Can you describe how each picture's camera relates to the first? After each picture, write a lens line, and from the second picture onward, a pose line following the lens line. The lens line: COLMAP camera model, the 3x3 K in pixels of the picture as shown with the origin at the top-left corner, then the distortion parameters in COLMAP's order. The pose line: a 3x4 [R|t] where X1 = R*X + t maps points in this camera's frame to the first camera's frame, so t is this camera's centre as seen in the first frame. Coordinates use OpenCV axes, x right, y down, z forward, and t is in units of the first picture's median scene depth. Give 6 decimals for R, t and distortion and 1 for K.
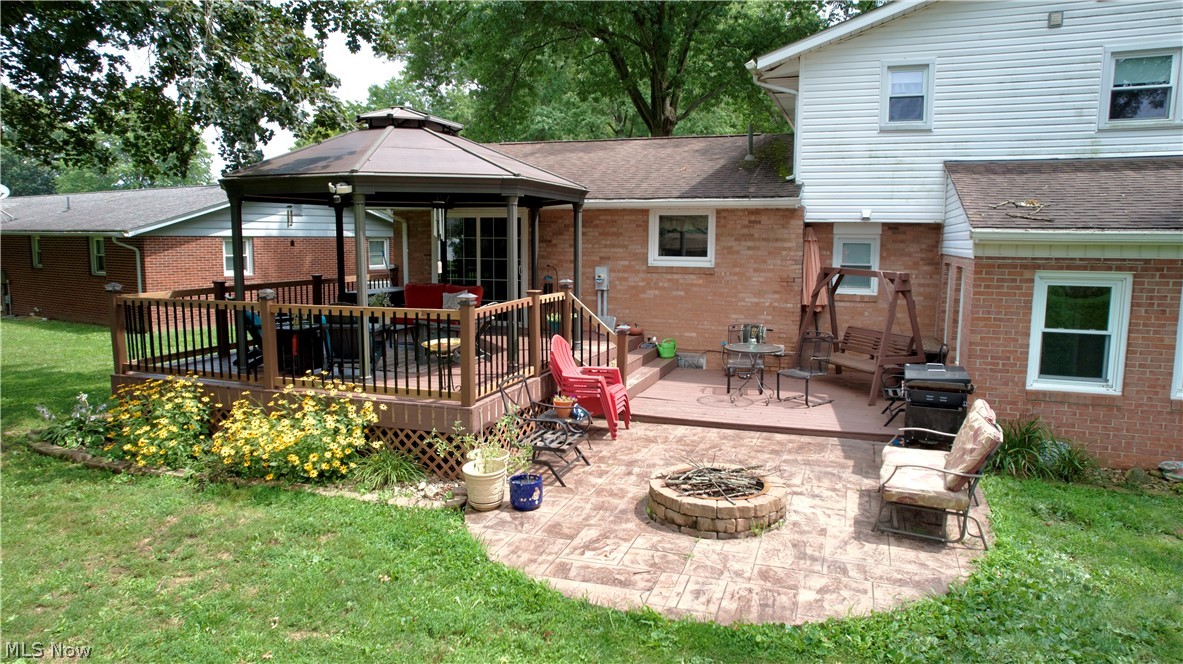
lens RADIAL K [[754.2, 0, 592.2], [0, 754.2, 332.4], [0, 0, 1]] dist [-0.062728, 0.053463]
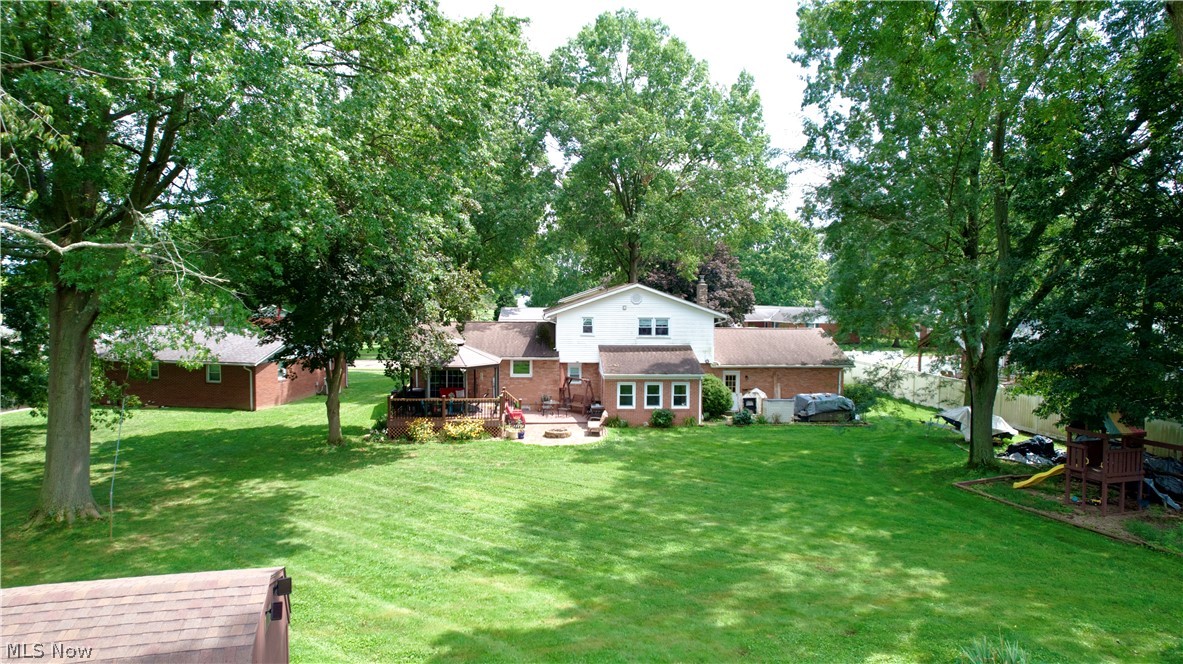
lens RADIAL K [[754.2, 0, 591.2], [0, 754.2, 336.9], [0, 0, 1]] dist [-0.062728, 0.053463]
pose [[0.917581, -0.024433, 0.396797, -1.228997], [0.047801, 0.997649, -0.049109, -0.126883], [-0.394664, 0.064029, 0.916592, -2.856678]]
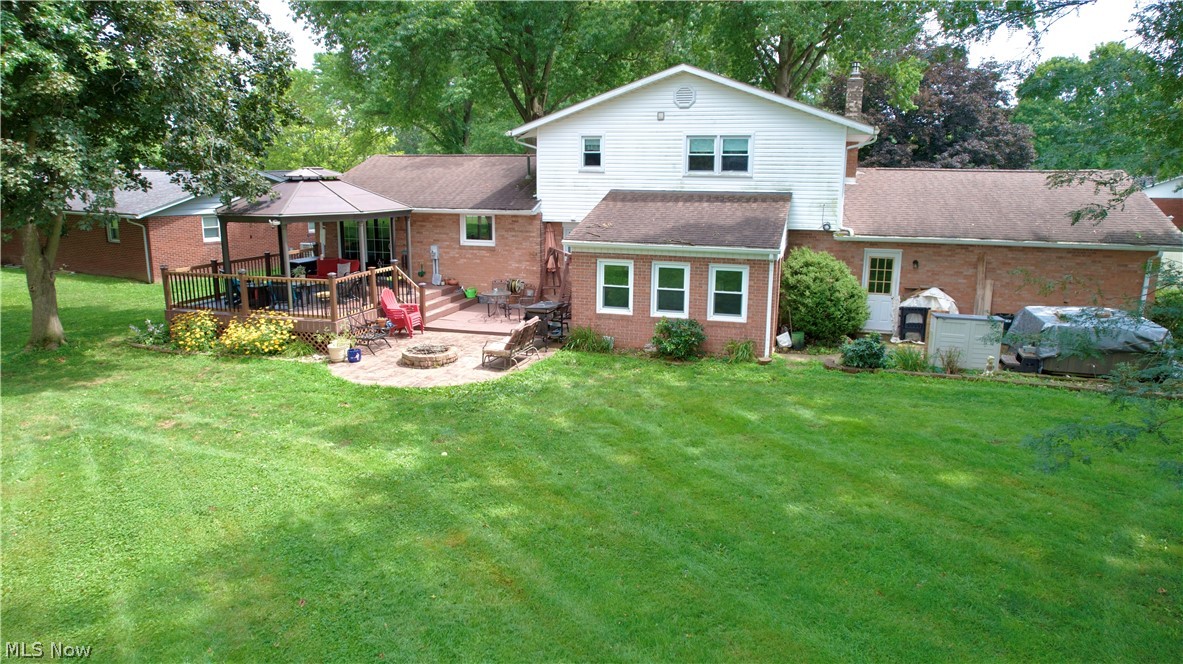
lens RADIAL K [[754.2, 0, 591.9], [0, 754.2, 330.5], [0, 0, 1]] dist [-0.062728, 0.053463]
pose [[0.998976, -0.008787, 0.044393, 0.443097], [0.005076, 0.996534, 0.083035, -0.051481], [-0.044968, -0.082725, 0.995557, -1.119658]]
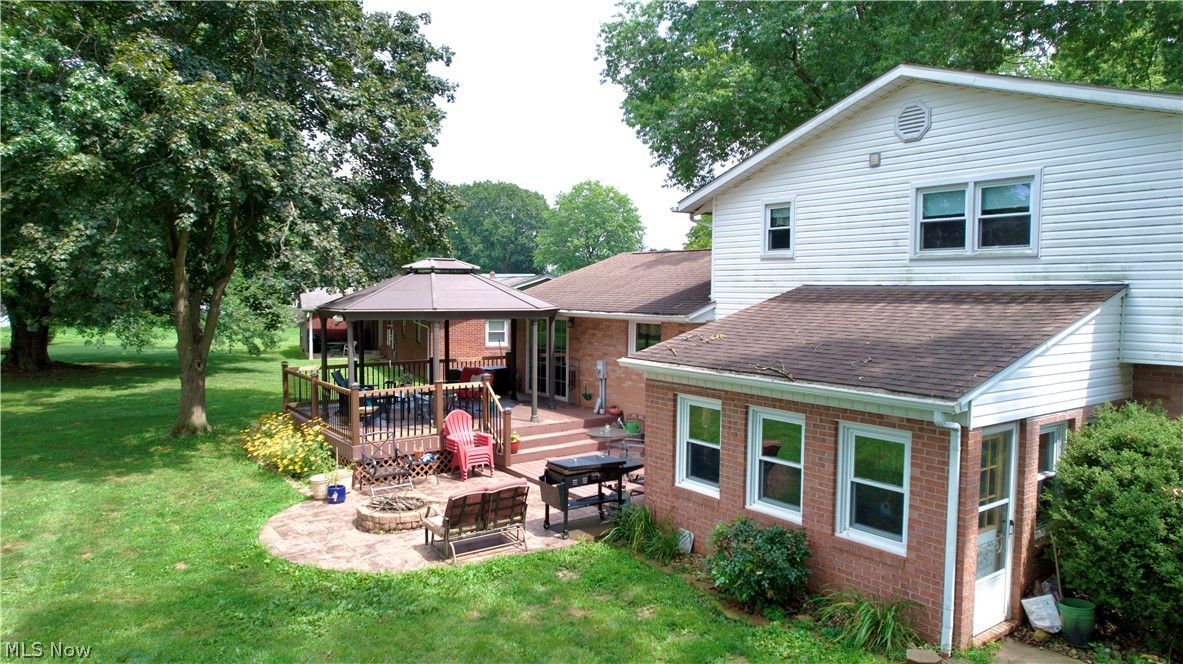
lens RADIAL K [[754.2, 0, 590.3], [0, 754.2, 331.3], [0, 0, 1]] dist [-0.062728, 0.053463]
pose [[0.826921, 0.028993, -0.561571, 1.102547], [-0.071354, 0.996007, -0.053647, -0.099585], [0.557773, 0.084432, 0.825688, -0.150002]]
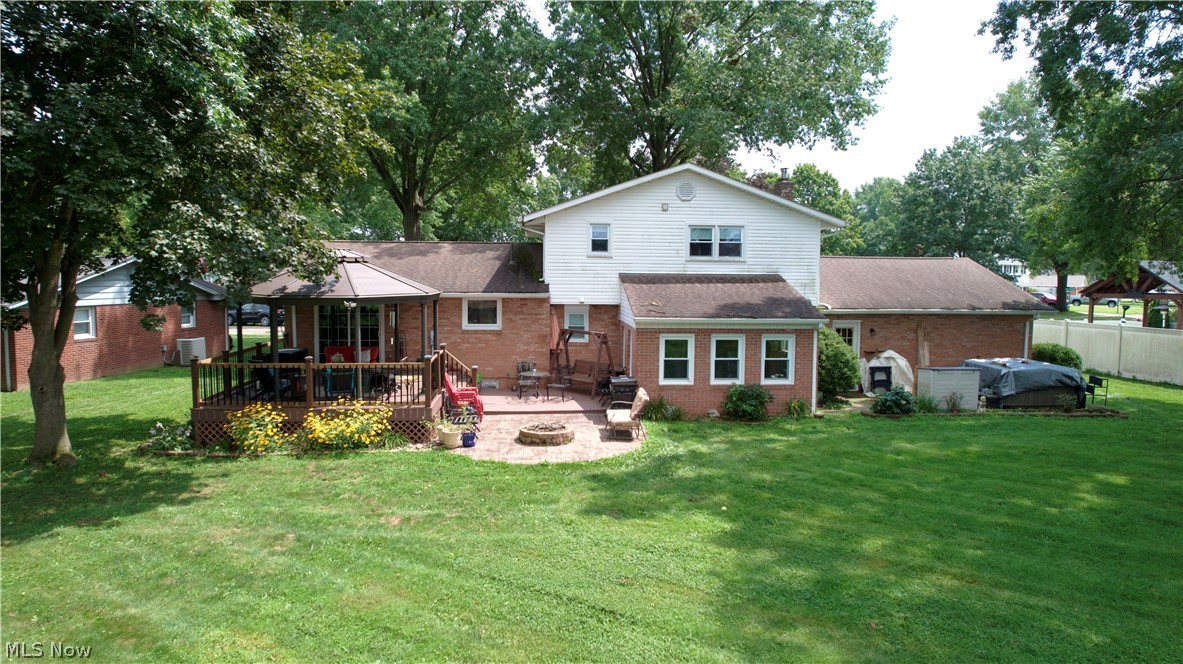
lens RADIAL K [[754.2, 0, 589.2], [0, 754.2, 330.3], [0, 0, 1]] dist [-0.062728, 0.053463]
pose [[0.914345, -0.031316, 0.403724, -0.521450], [0.049467, 0.998176, -0.034604, -0.020996], [-0.401904, 0.051611, 0.914226, -1.000178]]
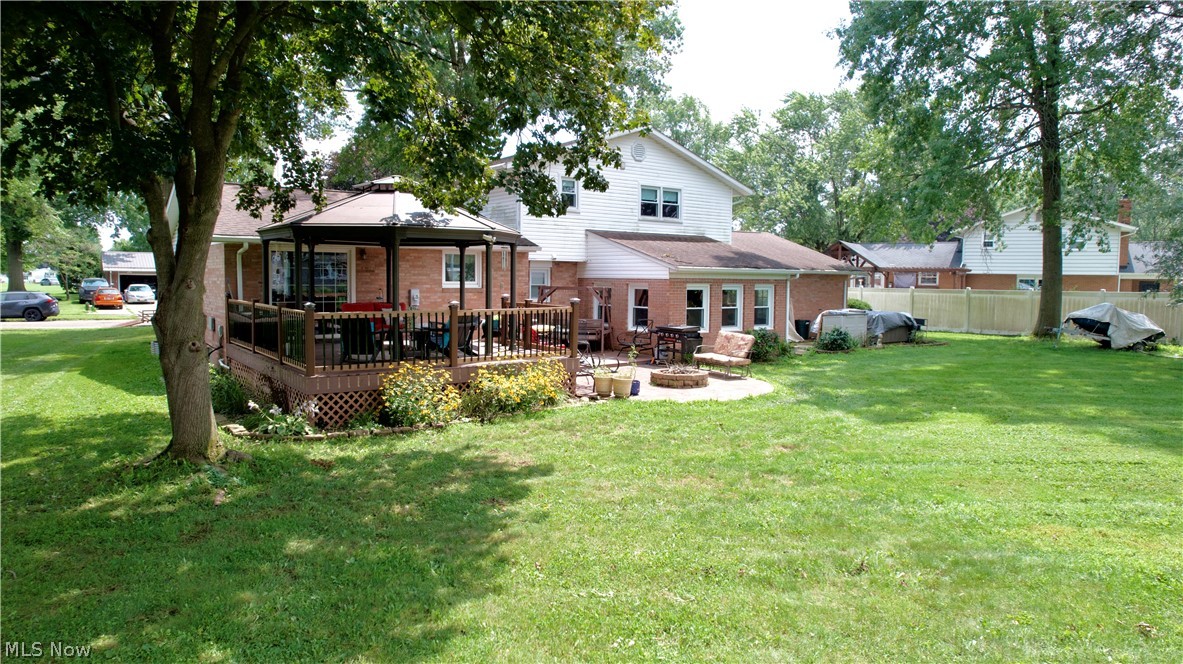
lens RADIAL K [[754.2, 0, 594.2], [0, 754.2, 327.5], [0, 0, 1]] dist [-0.062728, 0.053463]
pose [[0.548400, -0.056938, 0.834276, -1.480540], [0.097395, 0.995238, 0.003903, 0.017954], [-0.830525, 0.079114, 0.551334, -0.081973]]
